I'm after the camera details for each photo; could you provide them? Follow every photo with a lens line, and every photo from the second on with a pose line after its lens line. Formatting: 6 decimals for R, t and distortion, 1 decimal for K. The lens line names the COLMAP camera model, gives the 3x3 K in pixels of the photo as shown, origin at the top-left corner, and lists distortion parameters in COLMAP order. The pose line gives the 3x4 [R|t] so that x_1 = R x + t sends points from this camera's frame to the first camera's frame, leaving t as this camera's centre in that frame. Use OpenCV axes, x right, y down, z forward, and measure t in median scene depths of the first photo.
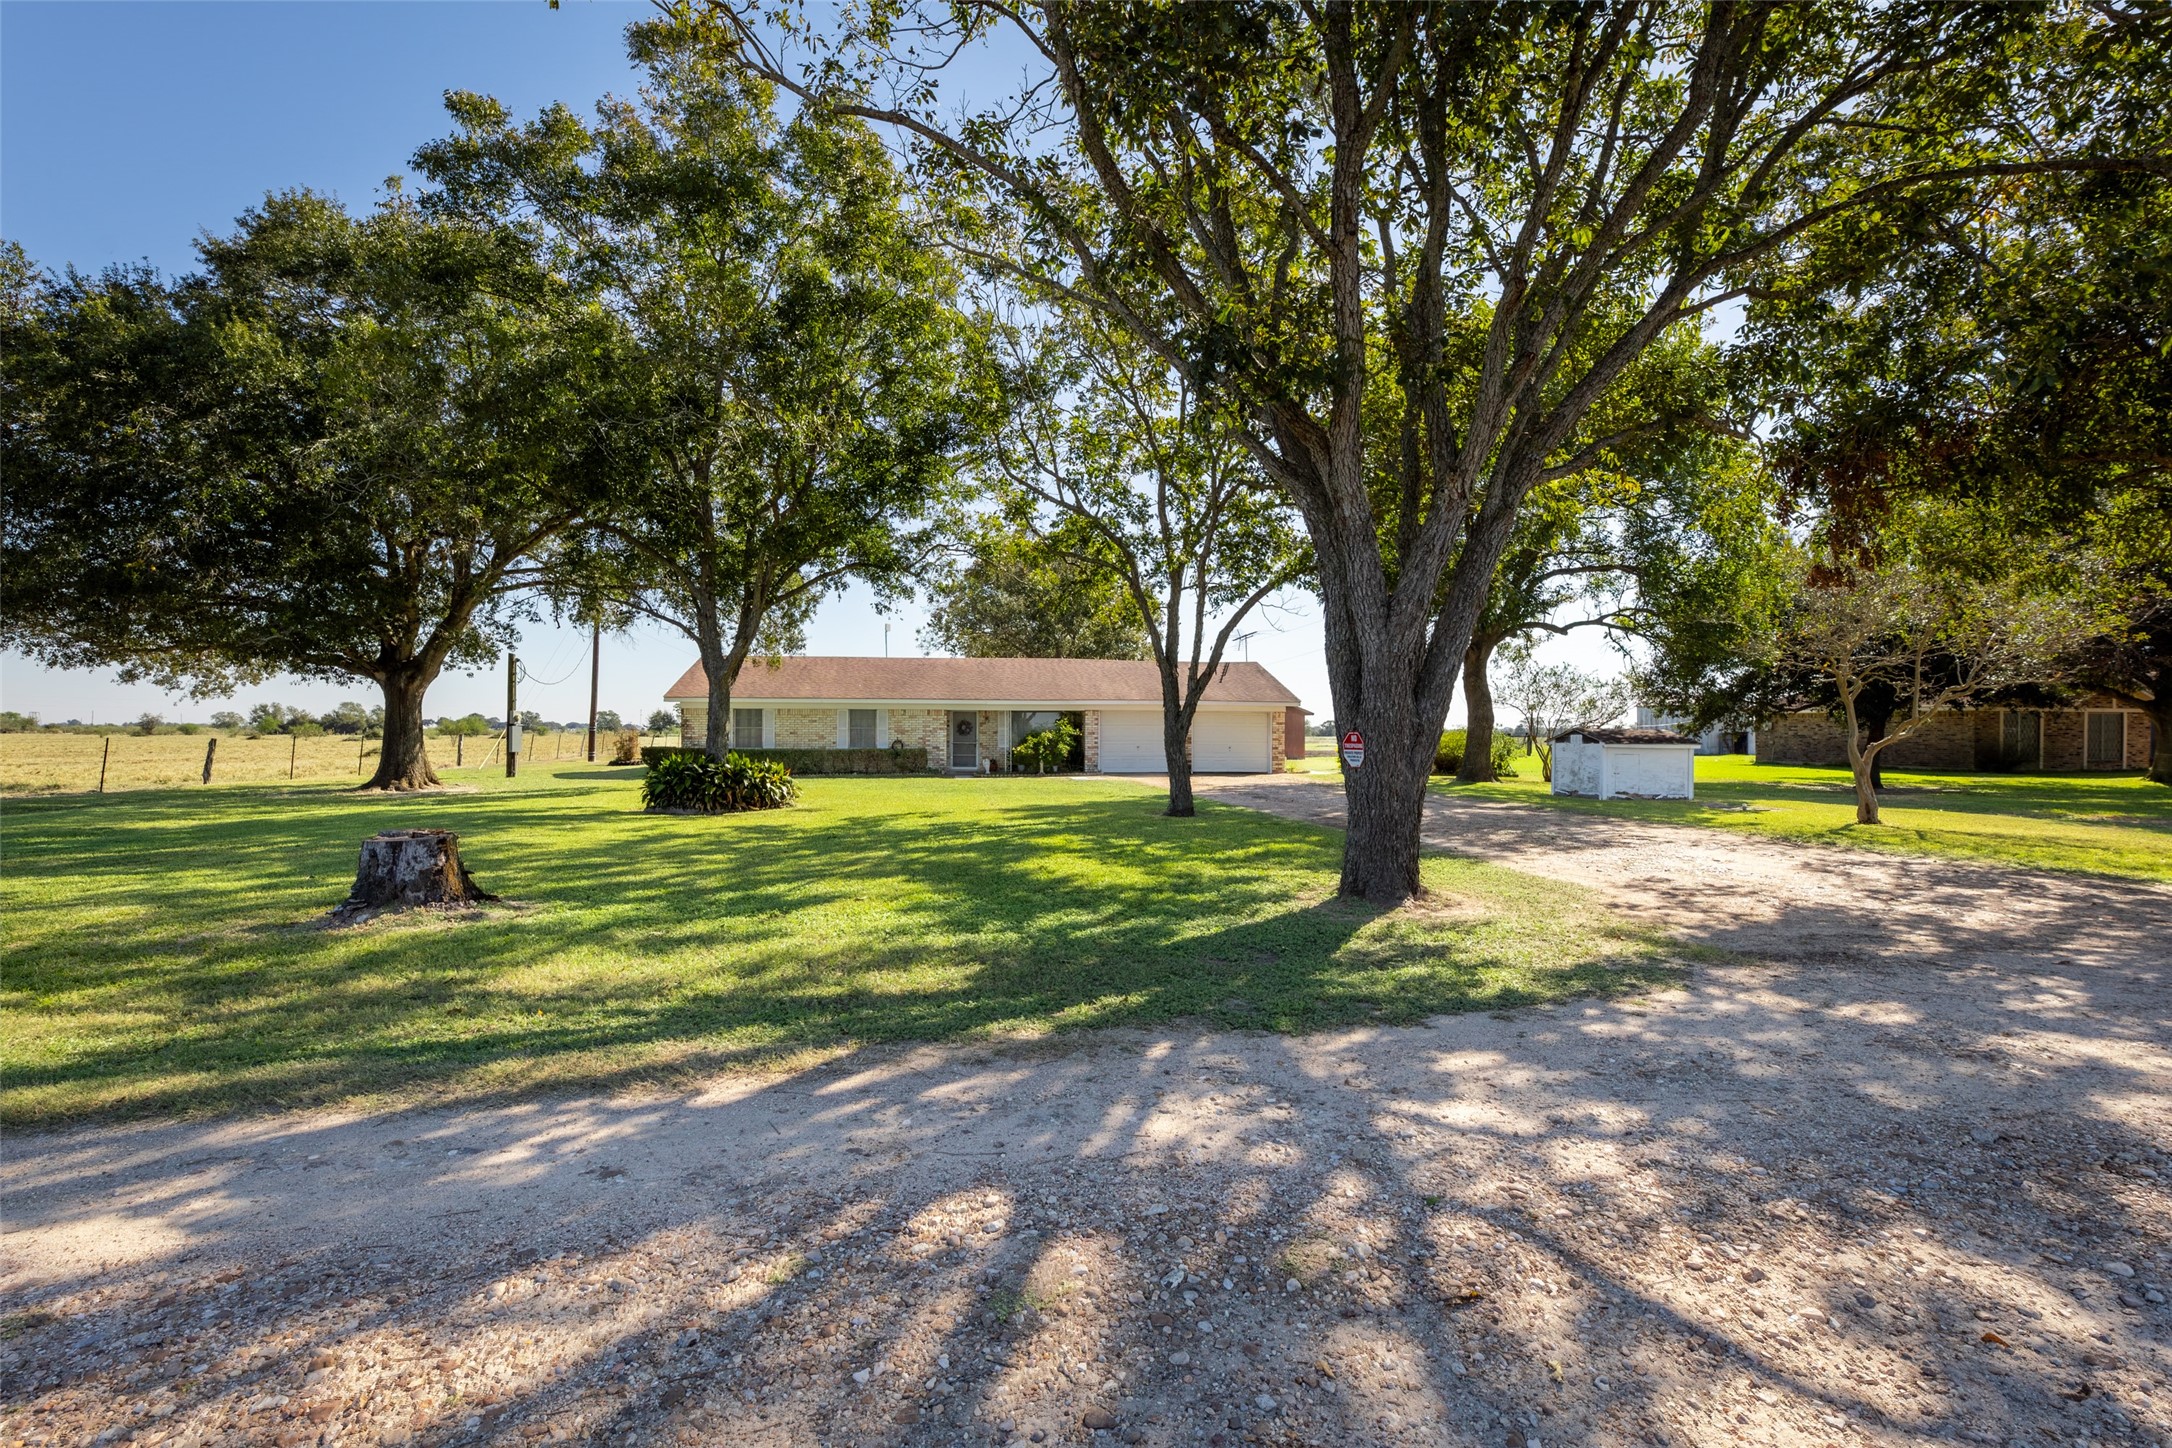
lens RADIAL K [[899.8, 0, 1086.0], [0, 899.8, 724.0], [0, 0, 1]] dist [-0.028920, -0.000006]
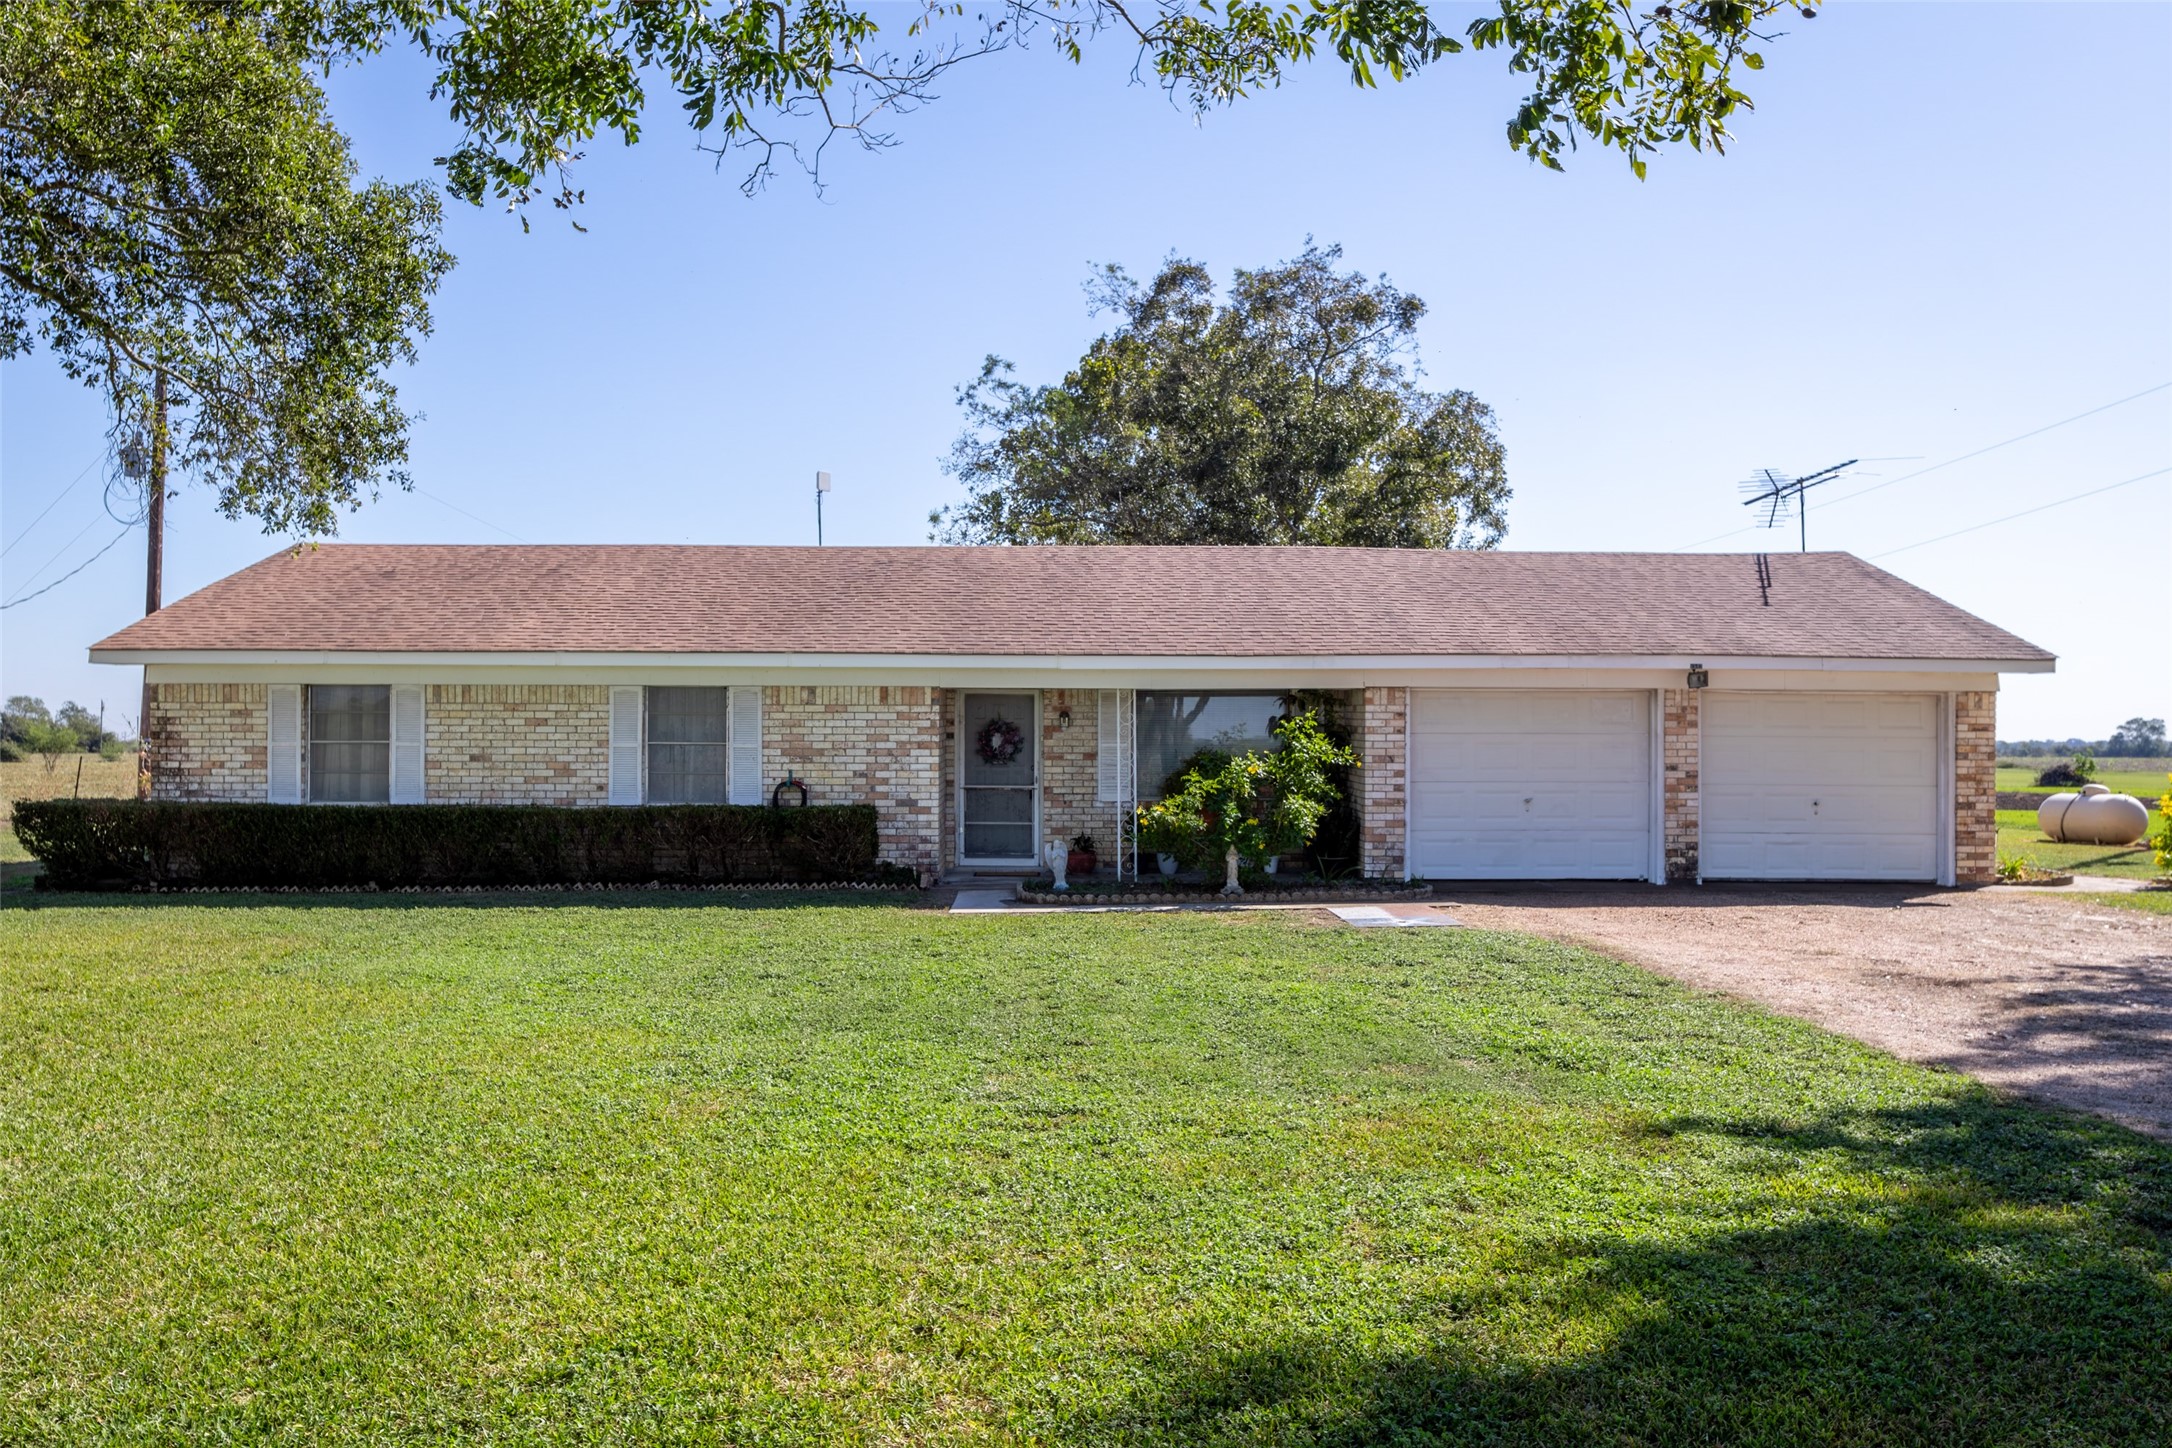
lens RADIAL K [[1746.0, 0, 1086.0], [0, 1746.0, 724.0], [0, 0, 1]] dist [0.001226, -0.000885]
pose [[0.992501, -0.000586, -0.122238, -0.024500], [-0.000012, 0.999988, -0.004894, 0.000755], [0.122240, 0.004859, 0.992489, 0.382065]]
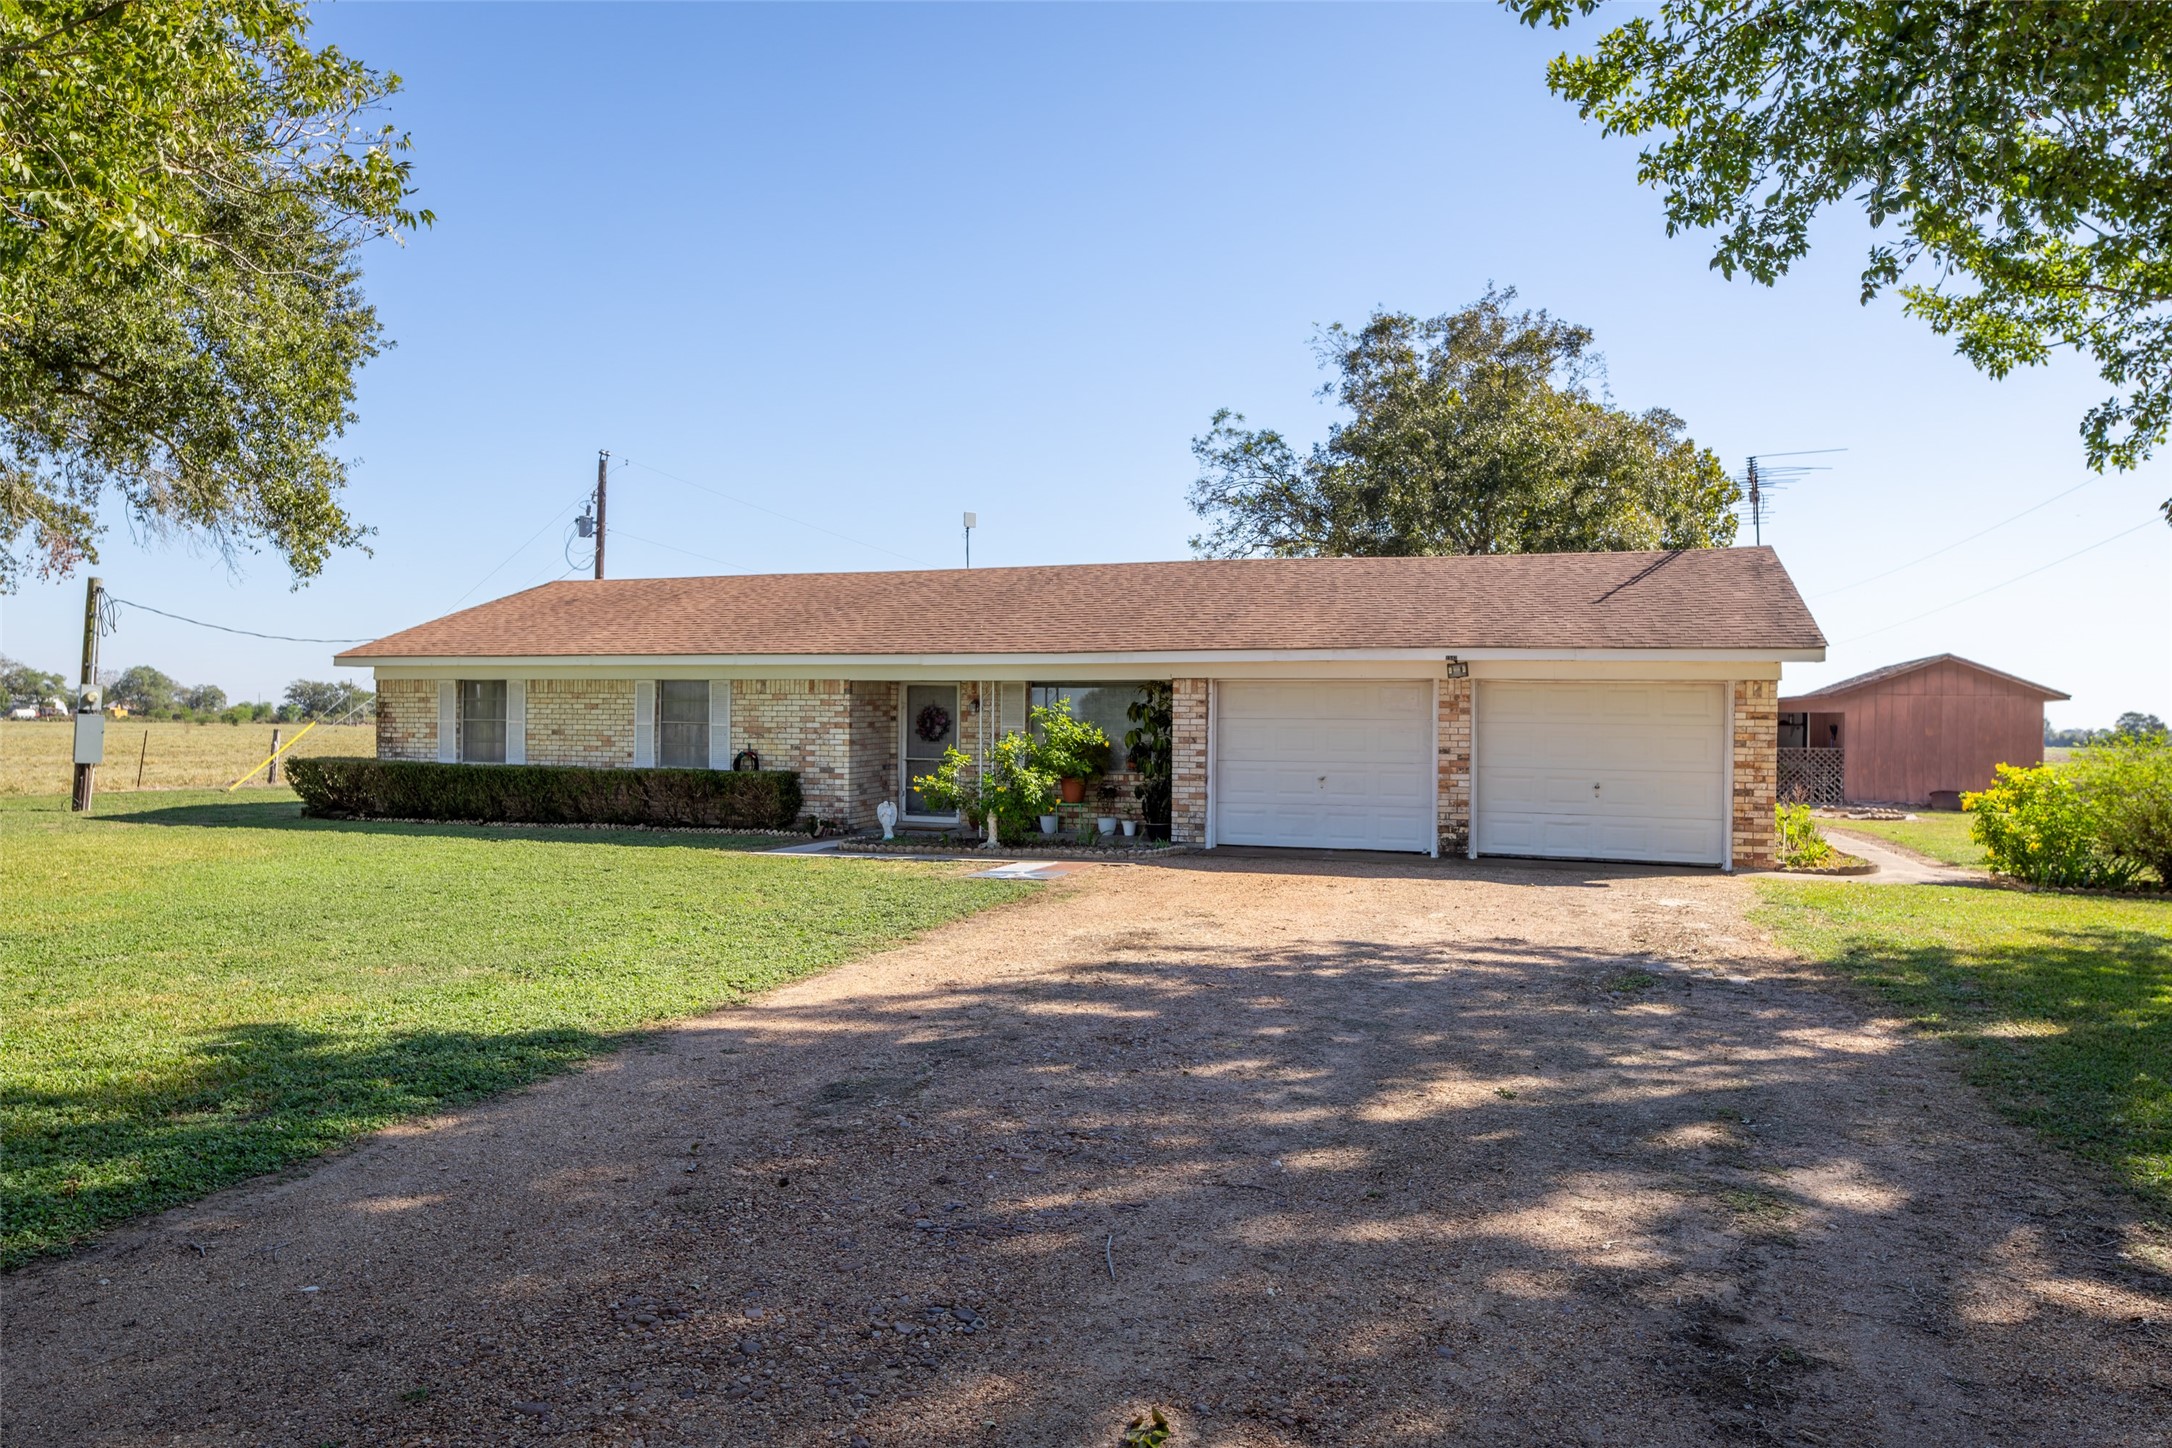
lens RADIAL K [[1418.6, 0, 1086.0], [0, 1418.6, 724.0], [0, 0, 1]] dist [-0.000833, 0.002368]
pose [[0.884192, 0.007276, -0.467068, 0.252748], [-0.005912, 0.999973, 0.004386, 0.001164], [0.467087, -0.001117, 0.884211, 0.475530]]
